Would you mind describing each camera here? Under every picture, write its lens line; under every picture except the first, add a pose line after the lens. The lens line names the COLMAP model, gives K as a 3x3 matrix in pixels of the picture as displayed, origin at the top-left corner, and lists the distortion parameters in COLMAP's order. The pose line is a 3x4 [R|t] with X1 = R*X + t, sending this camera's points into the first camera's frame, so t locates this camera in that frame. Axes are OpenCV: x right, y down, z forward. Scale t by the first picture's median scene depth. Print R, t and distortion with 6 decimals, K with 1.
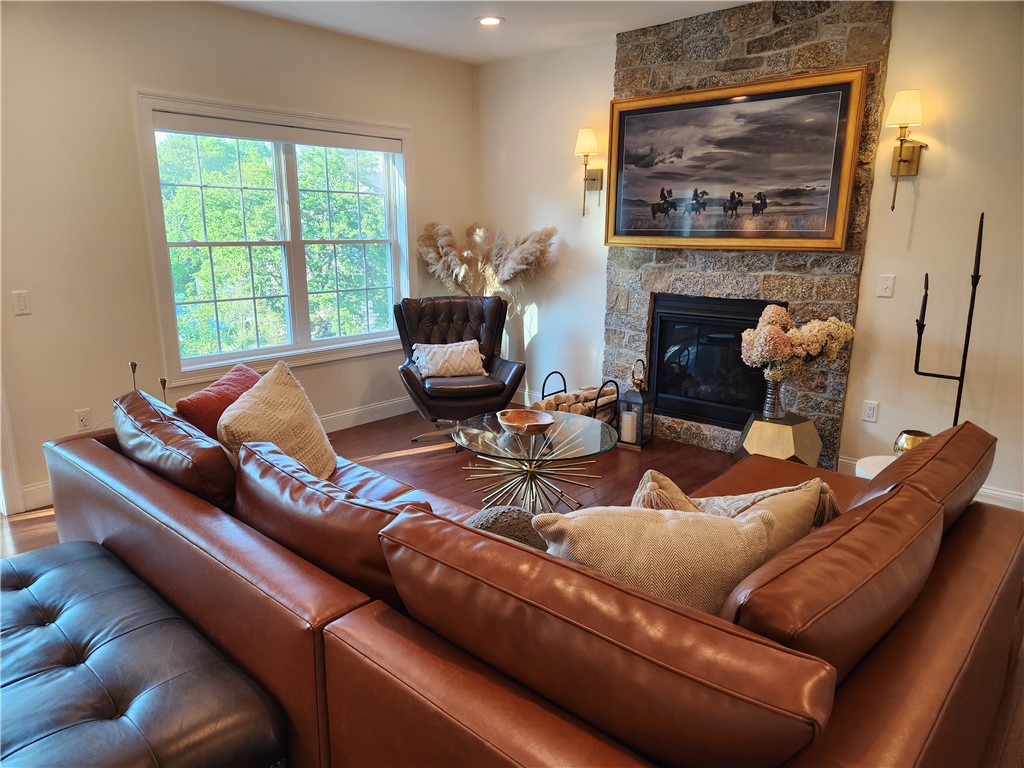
lens RADIAL K [[682.8, 0, 512.0], [0, 682.8, 384.0], [0, 0, 1]] dist [0.098659, -0.109485]
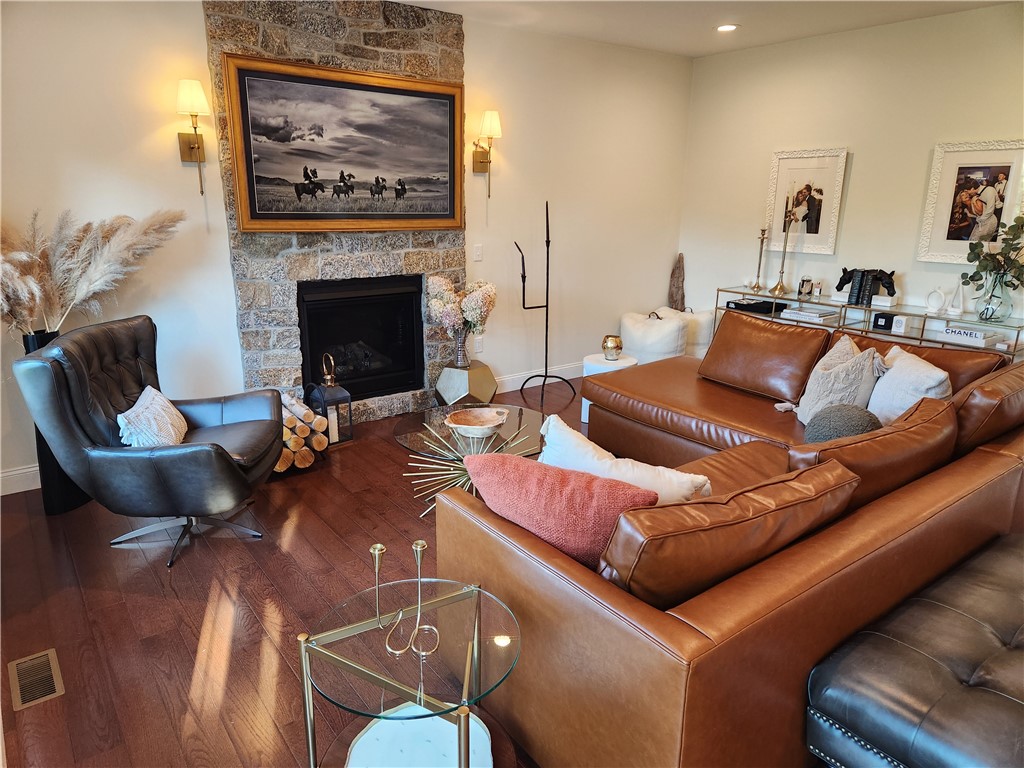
lens RADIAL K [[682.8, 0, 512.0], [0, 682.8, 384.0], [0, 0, 1]] dist [0.098659, -0.109485]
pose [[0.174797, -0.264848, 0.948315, -0.720678], [0.210381, 0.950947, 0.226805, -0.167245], [-0.961866, 0.159863, 0.221941, 0.601200]]
